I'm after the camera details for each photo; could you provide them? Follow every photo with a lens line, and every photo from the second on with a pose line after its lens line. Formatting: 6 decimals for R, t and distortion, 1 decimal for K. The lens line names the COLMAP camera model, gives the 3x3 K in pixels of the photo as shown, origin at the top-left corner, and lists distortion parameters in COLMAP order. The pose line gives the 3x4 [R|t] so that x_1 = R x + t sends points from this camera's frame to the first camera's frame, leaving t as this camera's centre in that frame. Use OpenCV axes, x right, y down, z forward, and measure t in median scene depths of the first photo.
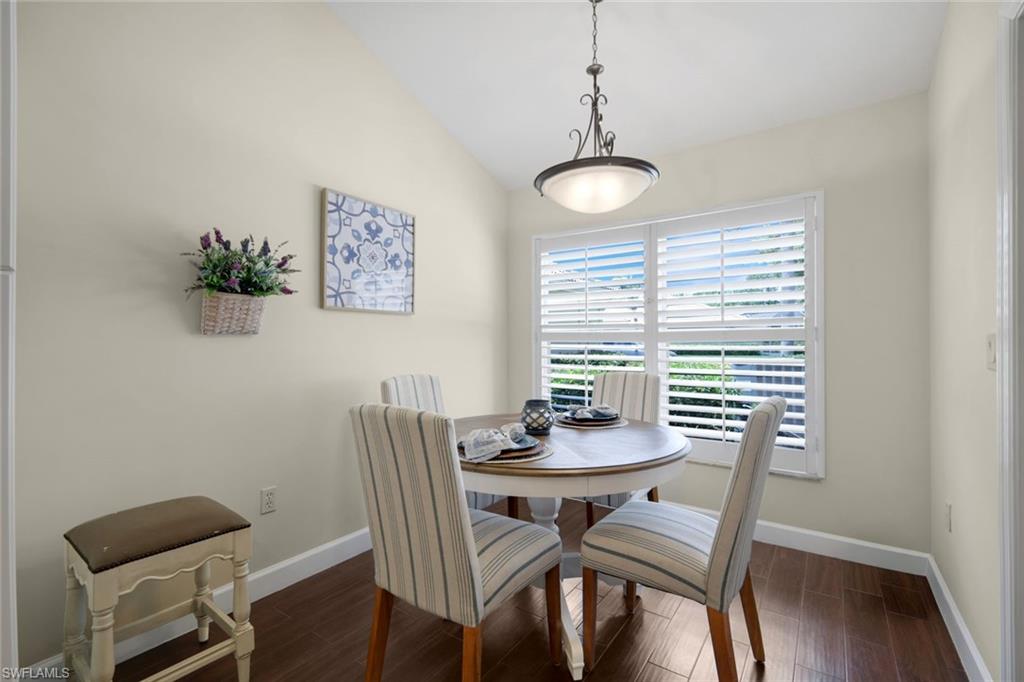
lens RADIAL K [[447.5, 0, 508.7], [0, 447.5, 341.8], [0, 0, 1]] dist [0.008420, 0.000203]
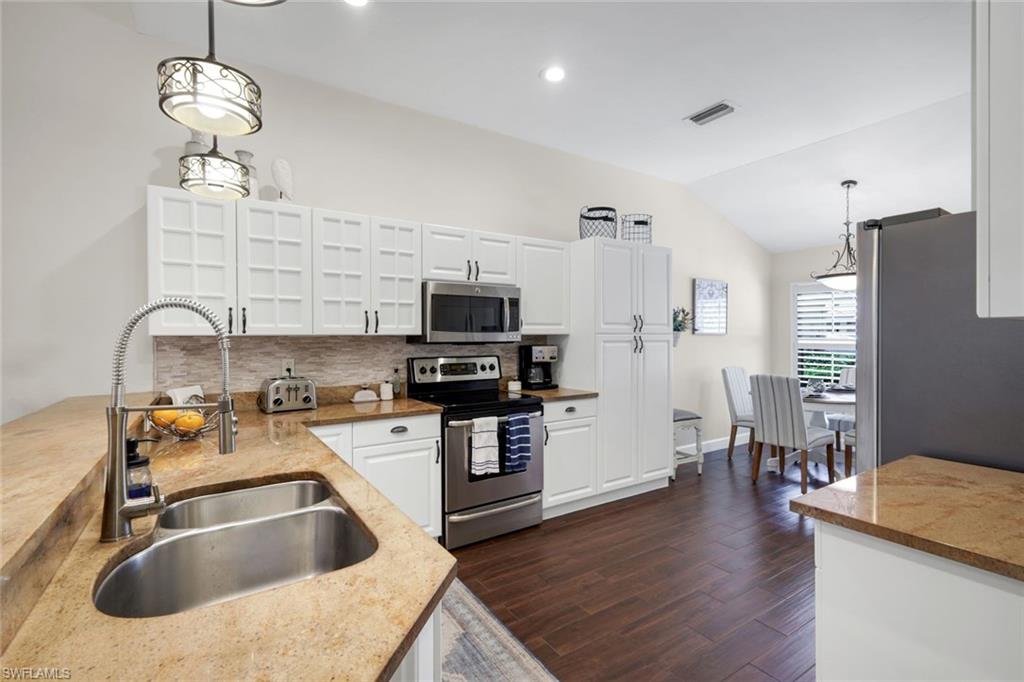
lens RADIAL K [[447.5, 0, 520.9], [0, 447.5, 334.9], [0, 0, 1]] dist [0.008420, 0.000203]
pose [[0.930751, 0.008009, -0.365566, -0.354736], [-0.010233, 0.999939, -0.004147, -0.046358], [0.365511, 0.007601, 0.930776, -1.170228]]
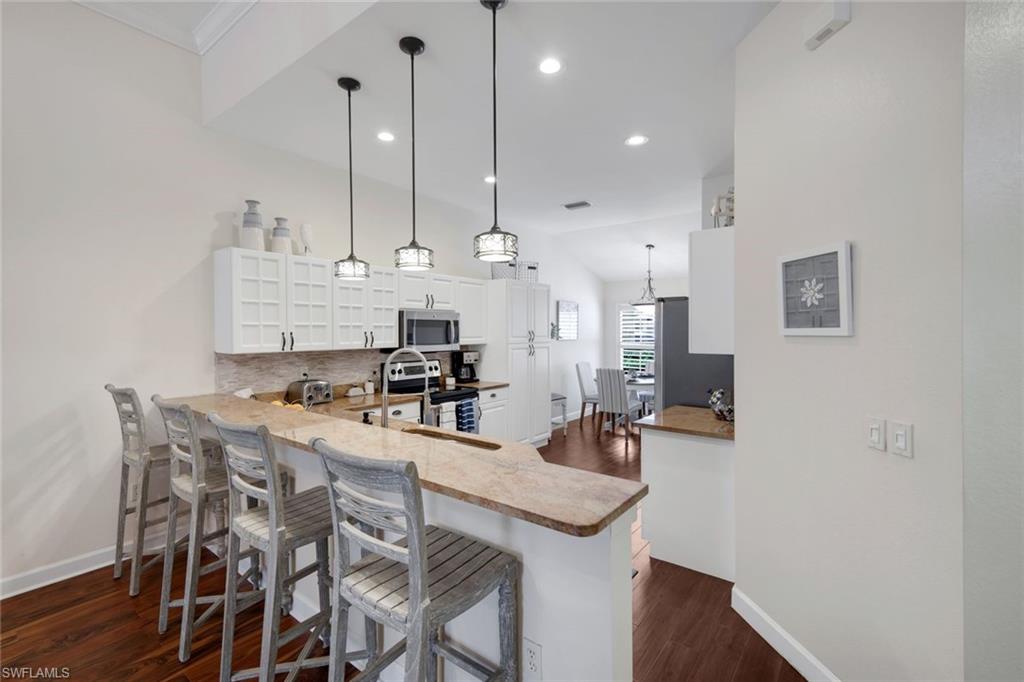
lens RADIAL K [[447.5, 0, 500.1], [0, 447.5, 326.0], [0, 0, 1]] dist [0.008420, 0.000203]
pose [[0.998070, 0.010638, -0.061174, -0.550317], [-0.011281, 0.999885, -0.010170, -0.118612], [0.061059, 0.010841, 0.998075, -1.854837]]
